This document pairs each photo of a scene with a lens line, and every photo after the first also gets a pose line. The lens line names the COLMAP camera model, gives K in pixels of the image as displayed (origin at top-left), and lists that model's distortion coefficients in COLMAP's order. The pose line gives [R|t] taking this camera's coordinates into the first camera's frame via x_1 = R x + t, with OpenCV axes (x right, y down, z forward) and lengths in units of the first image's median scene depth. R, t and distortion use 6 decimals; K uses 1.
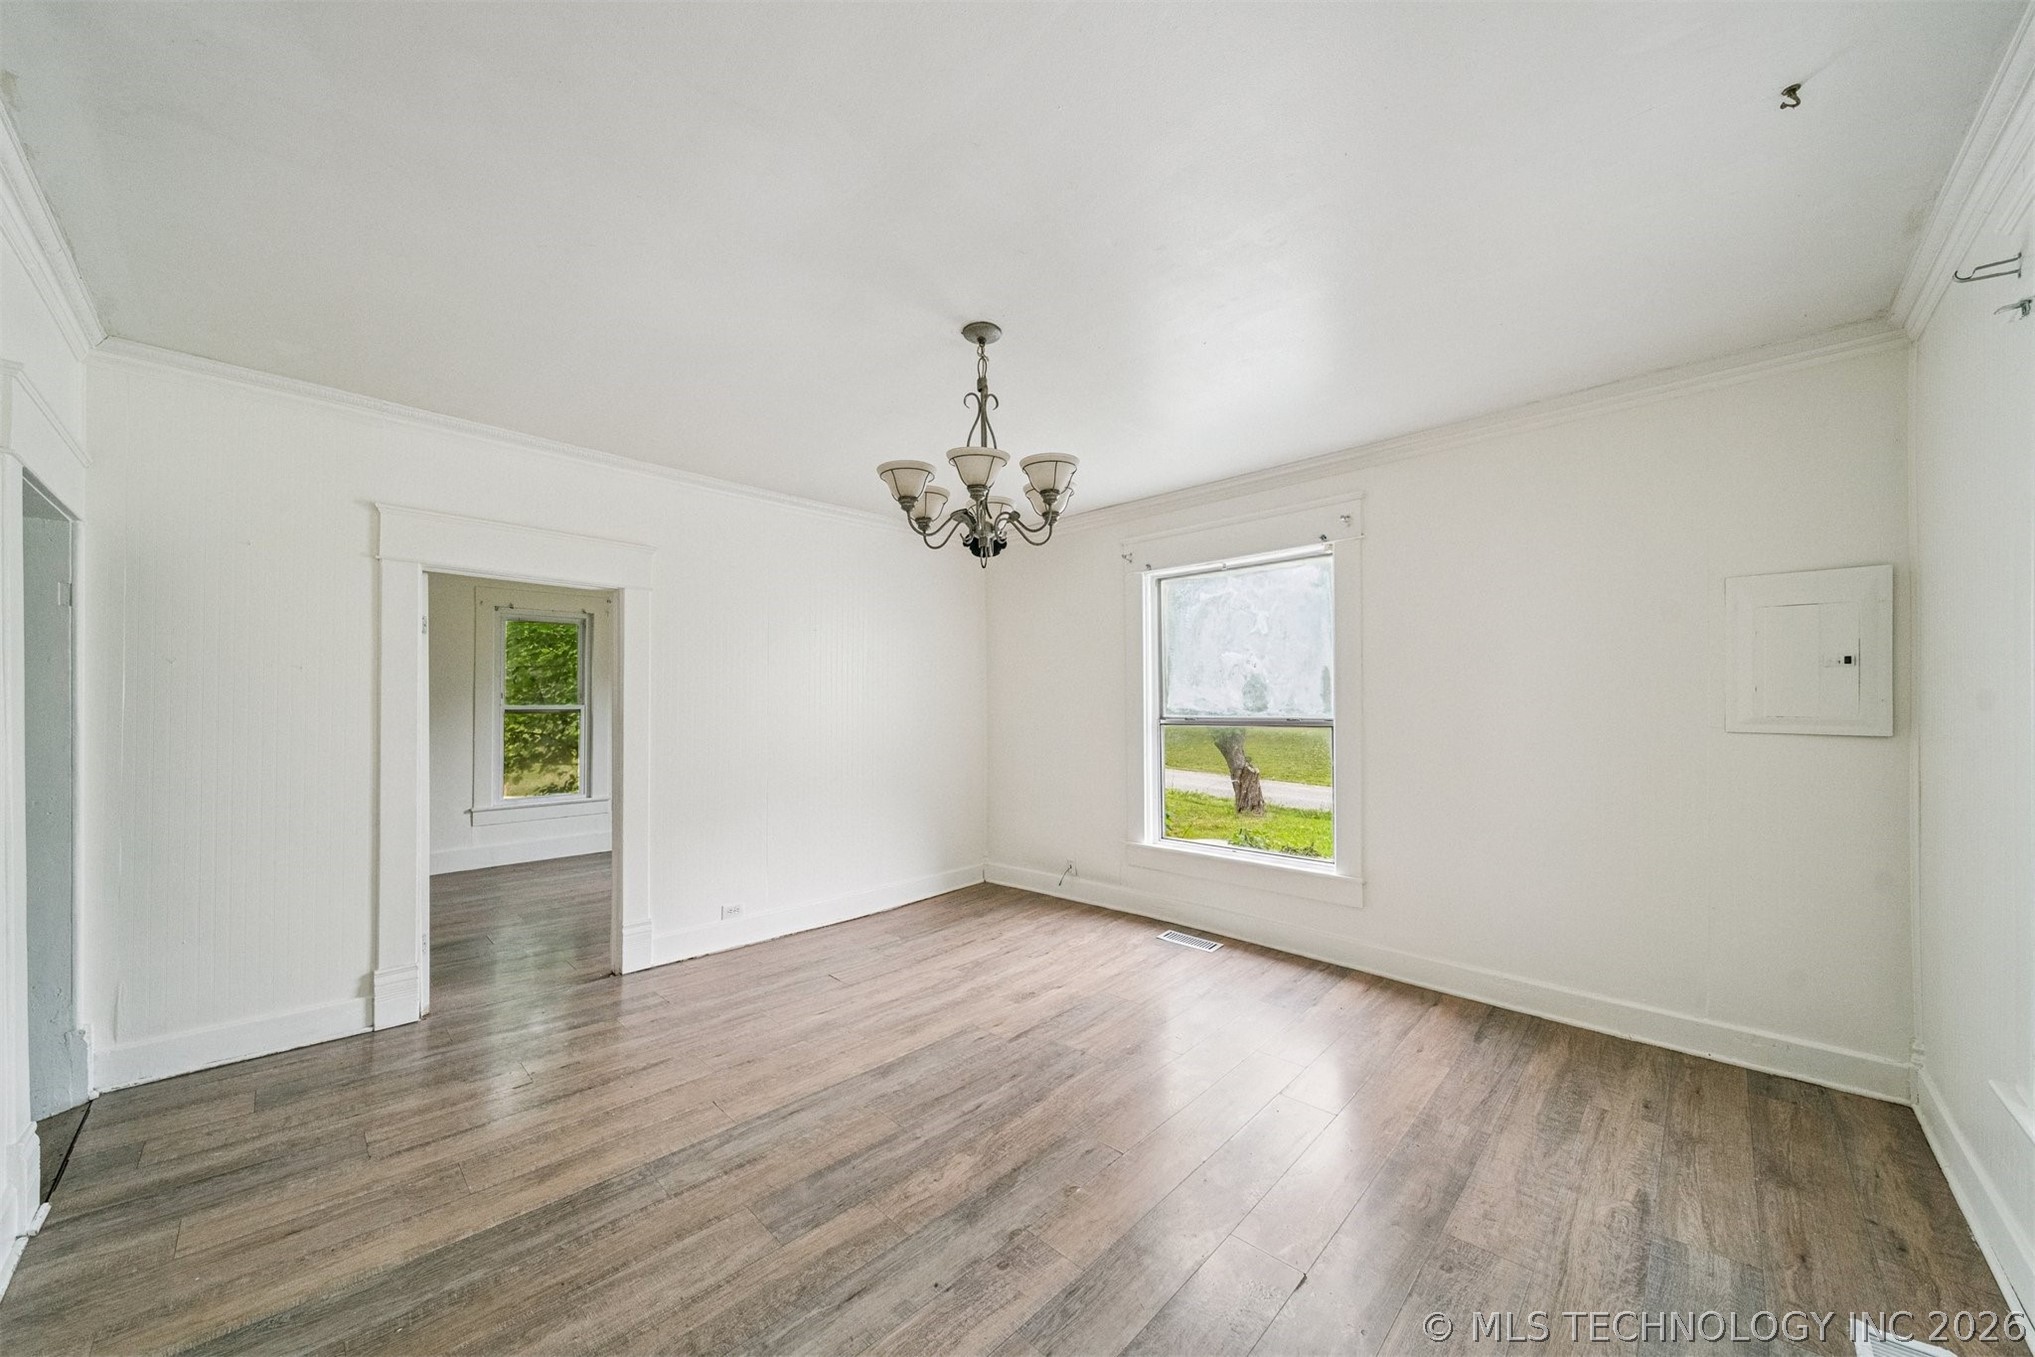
lens RADIAL K [[725.2, 0, 1024.4], [0, 725.2, 704.3], [0, 0, 1]] dist [0.000899, -0.000019]
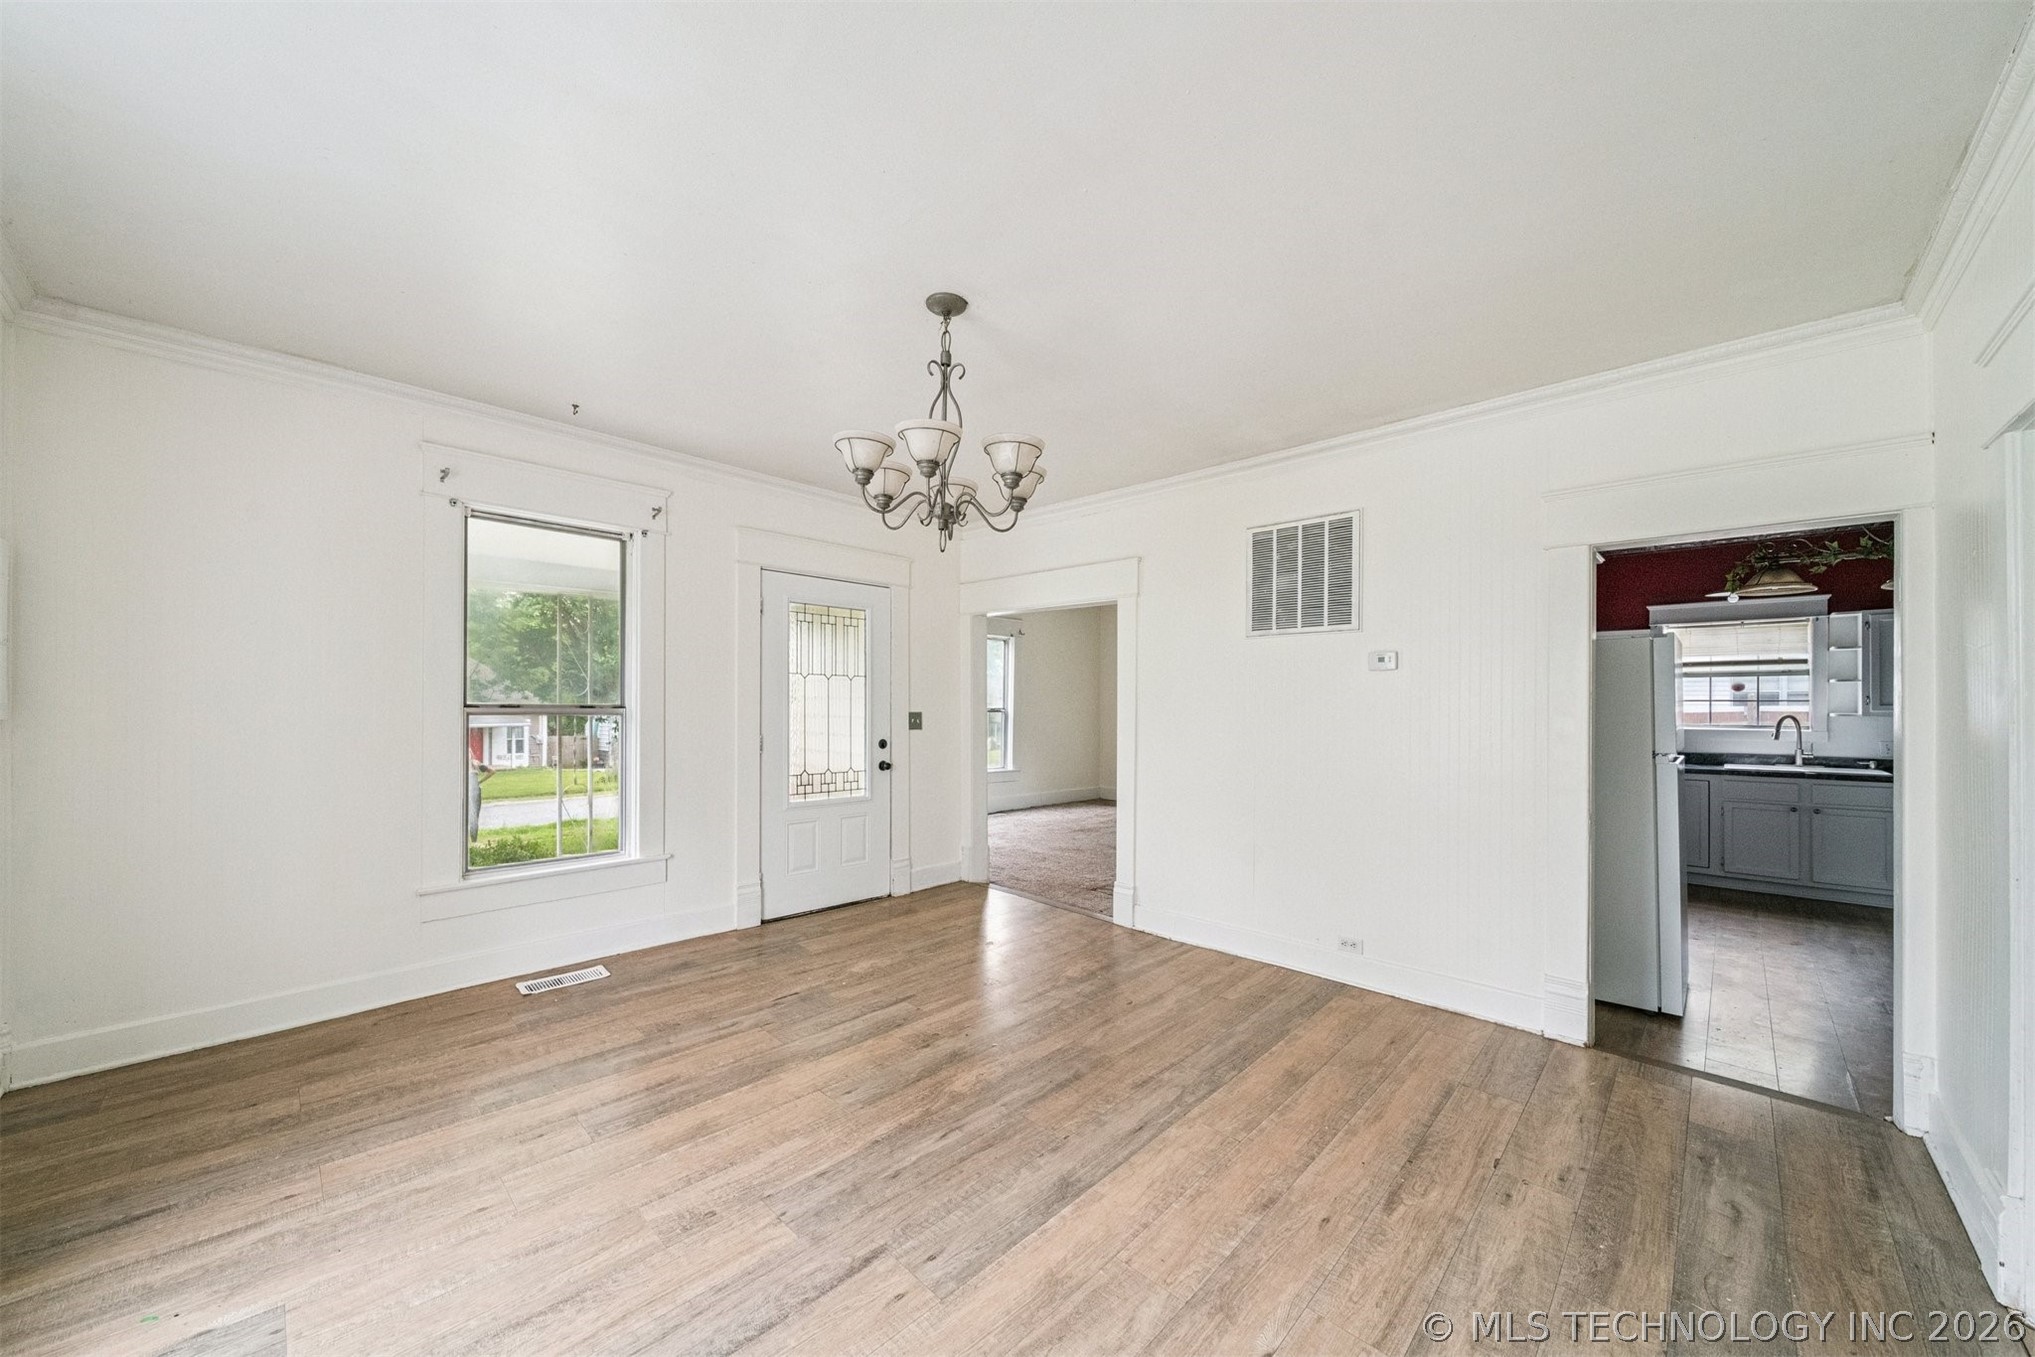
lens RADIAL K [[725.2, 0, 1024.4], [0, 725.2, 704.3], [0, 0, 1]] dist [0.000899, -0.000019]
pose [[-0.999919, -0.008883, -0.009114, -0.156704], [-0.008916, 0.999954, 0.003522, 0.007347], [0.009083, 0.003603, -0.999952, 1.973080]]
